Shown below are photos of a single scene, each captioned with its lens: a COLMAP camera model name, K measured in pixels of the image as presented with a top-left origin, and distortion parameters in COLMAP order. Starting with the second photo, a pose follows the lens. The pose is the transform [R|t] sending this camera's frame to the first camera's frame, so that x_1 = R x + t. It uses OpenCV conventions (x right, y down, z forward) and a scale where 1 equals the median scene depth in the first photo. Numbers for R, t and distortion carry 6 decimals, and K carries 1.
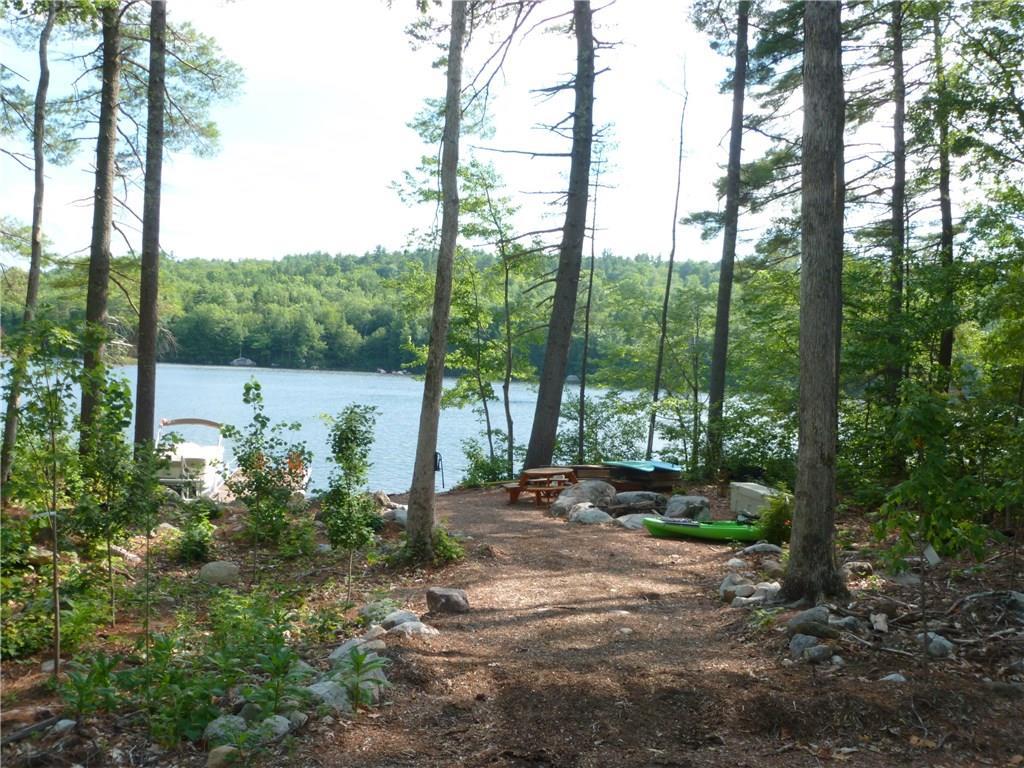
lens RADIAL K [[858.9, 0, 512.0], [0, 858.9, 384.0], [0, 0, 1]] dist [-0.007863, -0.002738]
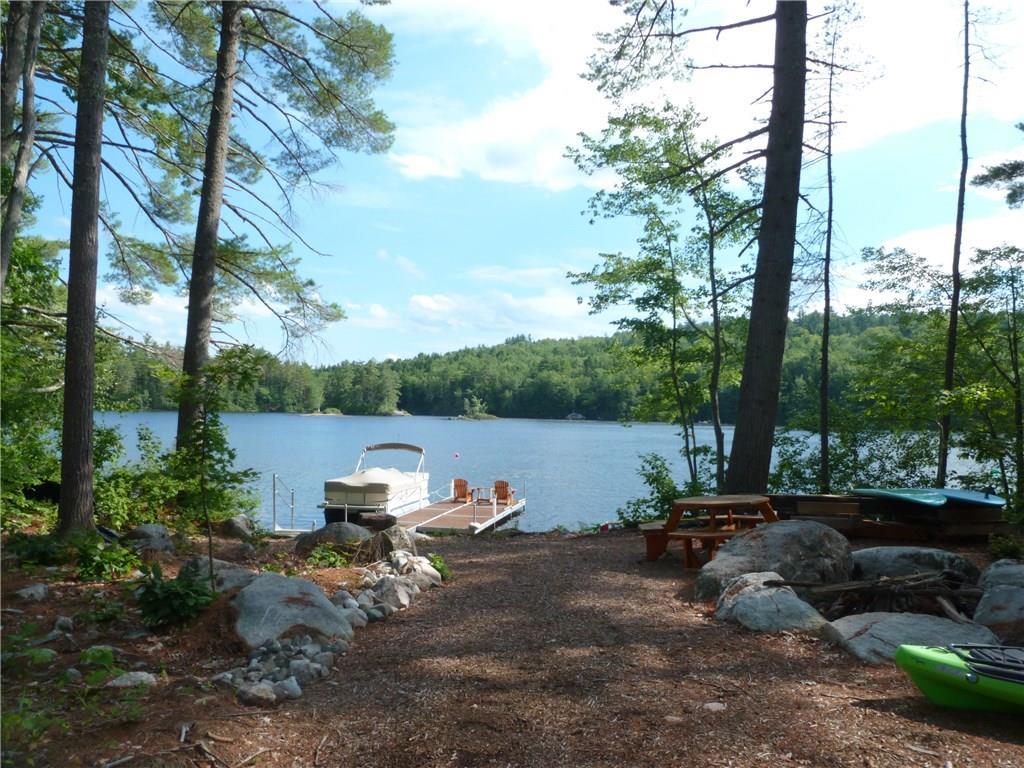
lens RADIAL K [[706.6, 0, 512.0], [0, 706.6, 384.0], [0, 0, 1]] dist [-0.086236, 0.041868]
pose [[0.917056, -0.043595, -0.396369, 0.069673], [0.014475, 0.996990, -0.076165, 0.042695], [0.398497, 0.064110, 0.914926, 0.387785]]
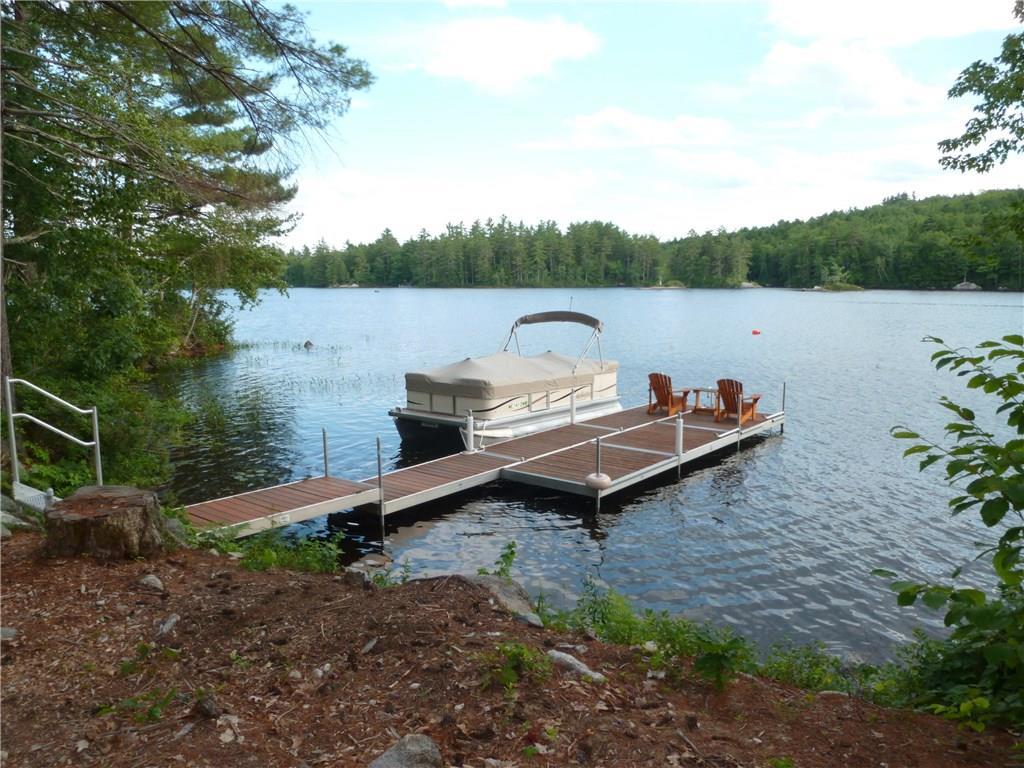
lens RADIAL K [[706.6, 0, 512.0], [0, 706.6, 384.0], [0, 0, 1]] dist [-0.086236, 0.041868]
pose [[0.615703, 0.064014, -0.785374, -0.020854], [0.016143, 0.995461, 0.093794, 0.052525], [0.787813, -0.070428, 0.611874, 0.815619]]
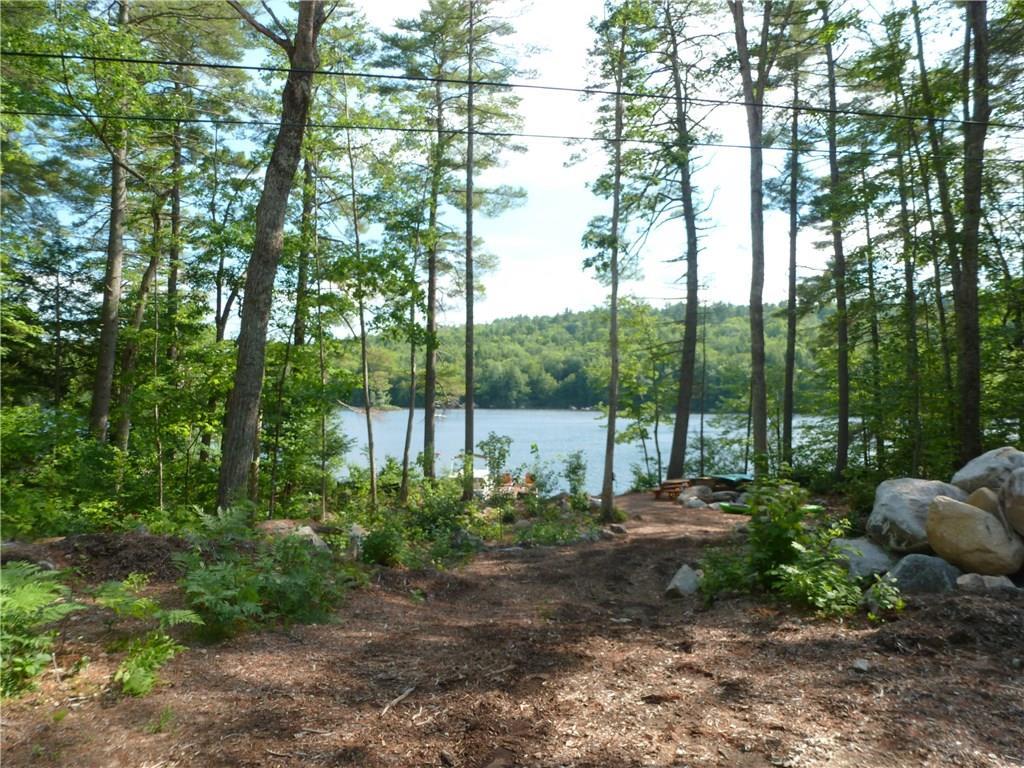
lens RADIAL K [[695.7, 0, 543.2], [0, 695.7, 386.5], [0, 0, 1]] dist [0.002294, 0.000754]
pose [[0.980925, -0.041411, -0.189924, 0.038324], [0.033600, 0.998459, -0.044166, -0.030776], [0.191460, 0.036942, 0.980805, -0.364284]]
